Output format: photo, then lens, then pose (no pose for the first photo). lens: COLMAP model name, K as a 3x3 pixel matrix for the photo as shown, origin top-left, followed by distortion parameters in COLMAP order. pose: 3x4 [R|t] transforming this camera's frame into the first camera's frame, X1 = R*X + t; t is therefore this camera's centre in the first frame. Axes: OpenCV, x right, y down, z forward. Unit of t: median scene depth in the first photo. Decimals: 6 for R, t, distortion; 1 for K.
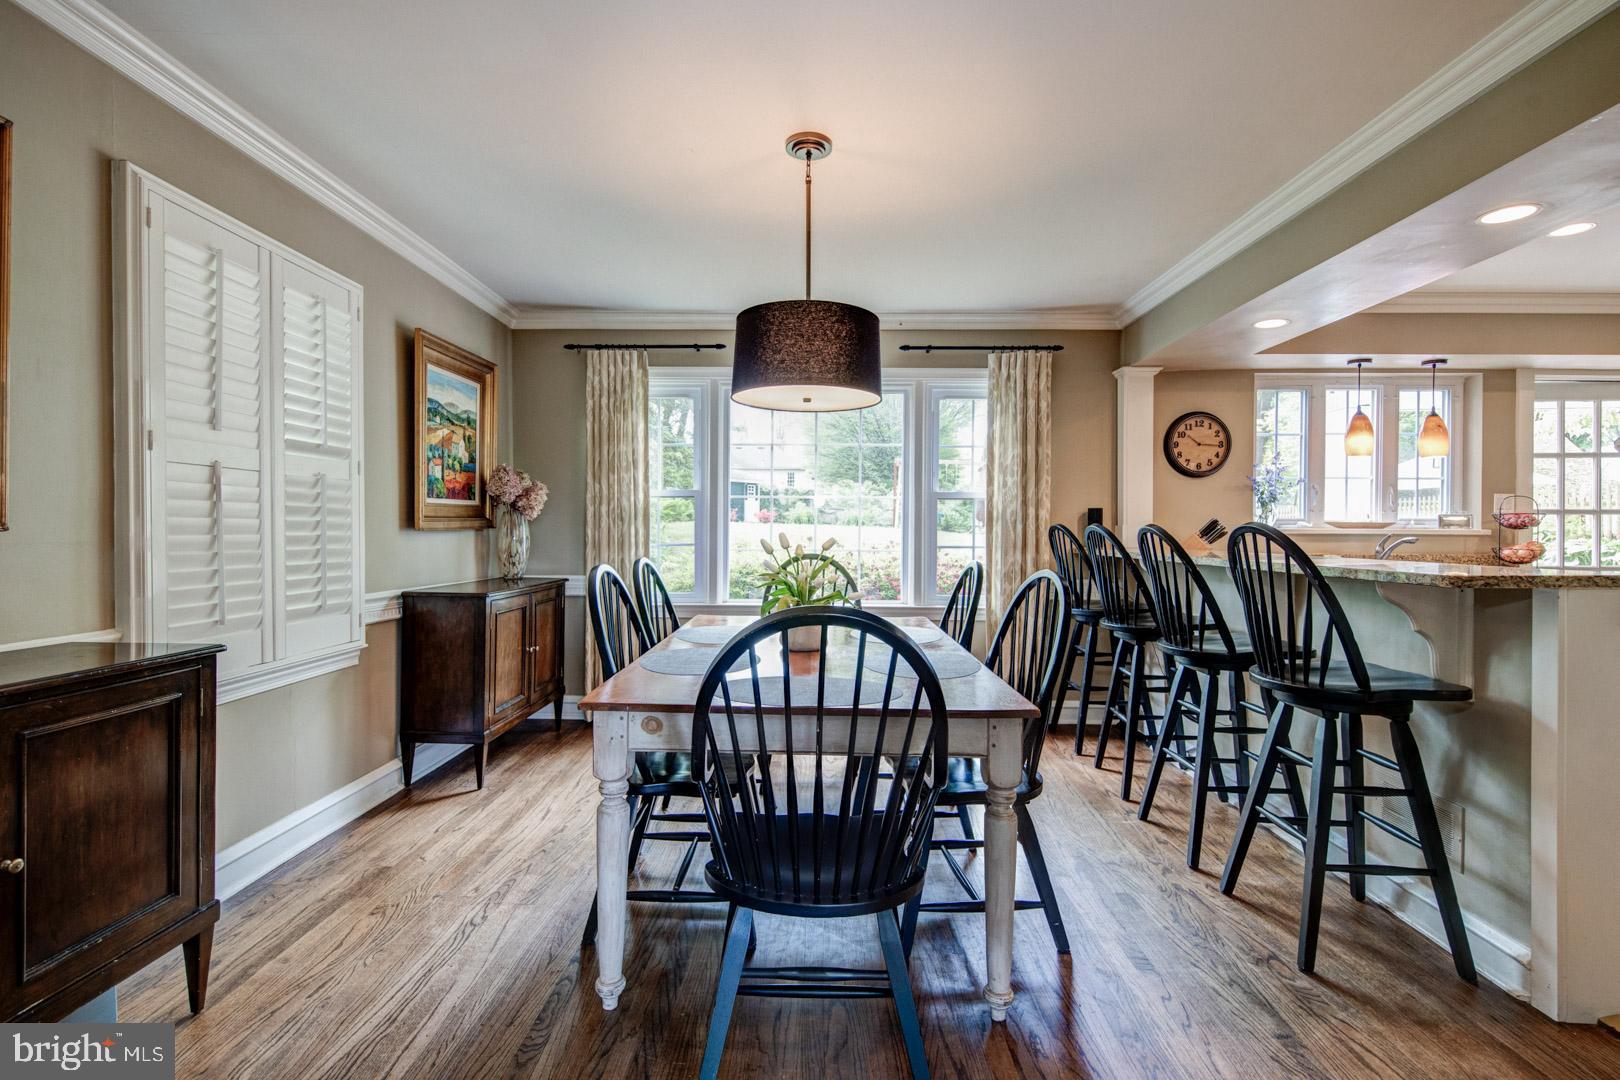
lens RADIAL K [[748.7, 0, 809.1], [0, 748.7, 538.6], [0, 0, 1]] dist [0.011945, -0.005774]
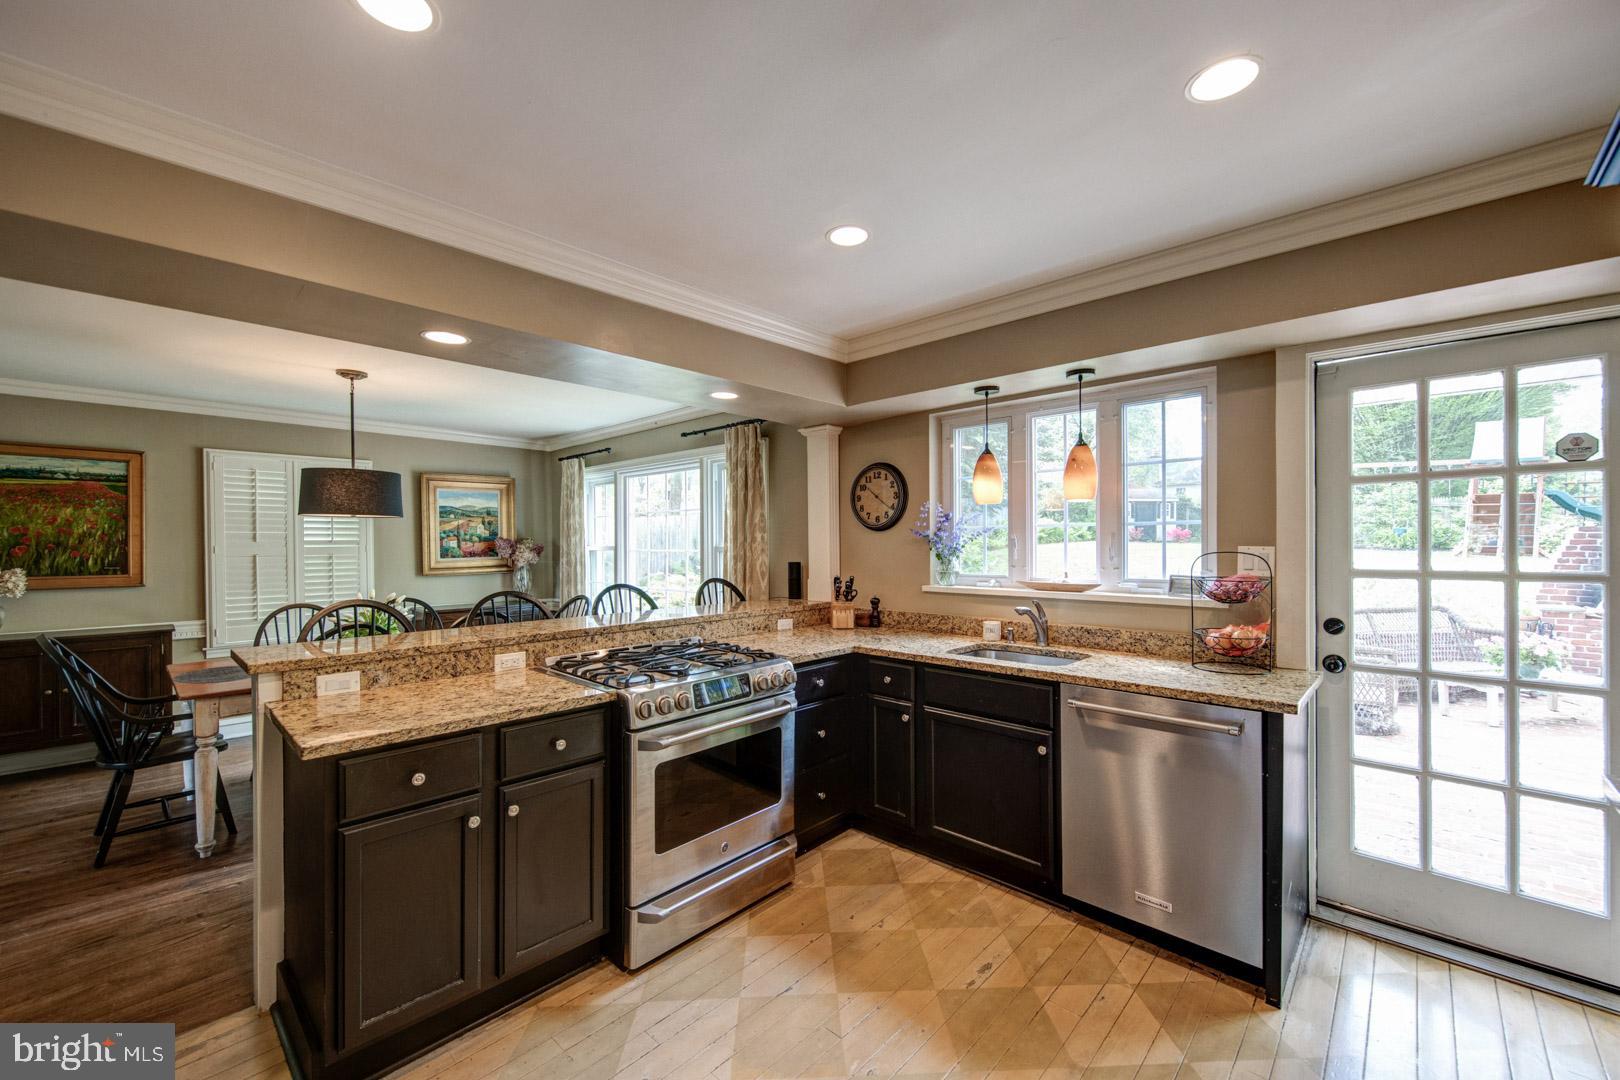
lens RADIAL K [[646.2, 0, 809.4], [0, 646.2, 548.8], [0, 0, 1]] dist [0.009299, -0.005006]
pose [[0.740460, -0.004405, -0.672085, 1.024410], [0.001870, 0.999988, -0.004494, -0.055841], [0.672097, 0.002071, 0.740460, 0.331637]]
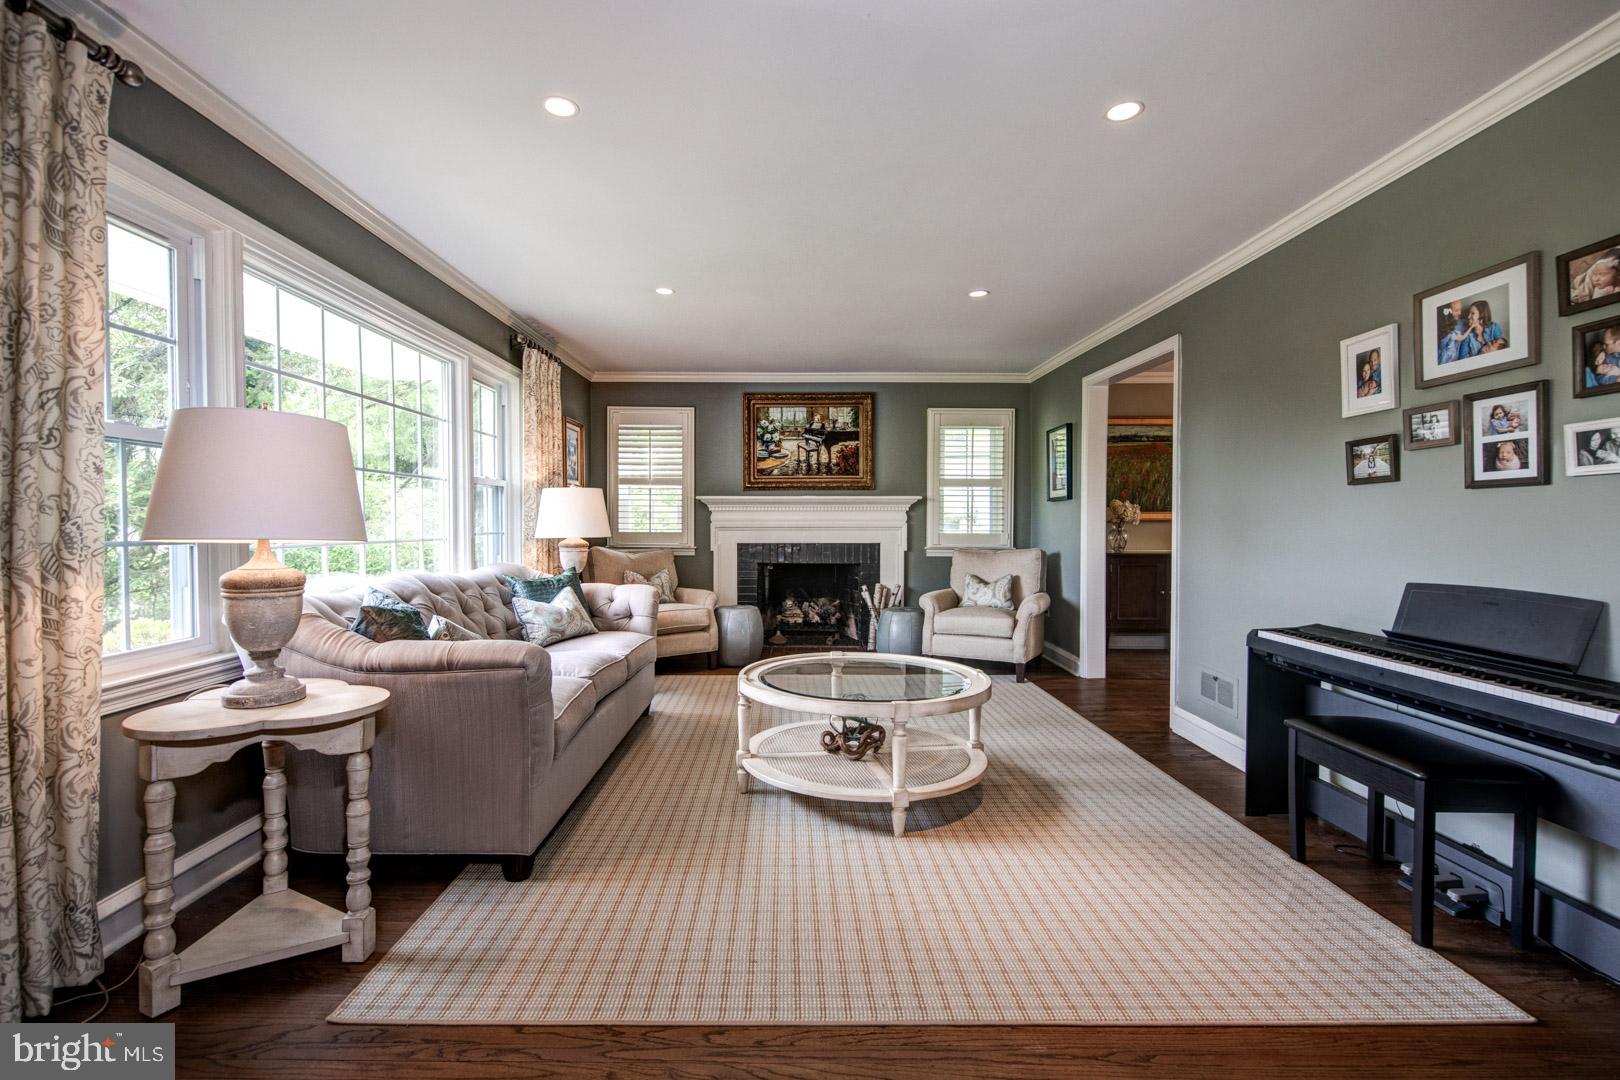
lens RADIAL K [[741.8, 0, 775.0], [0, 741.8, 538.3], [0, 0, 1]] dist [0.023672, -0.002968]
pose [[-0.002100, 0.020635, -0.999785, 1.086824], [-0.007095, 0.999762, 0.020650, 0.005497], [0.999973, 0.007137, -0.001953, -0.441898]]
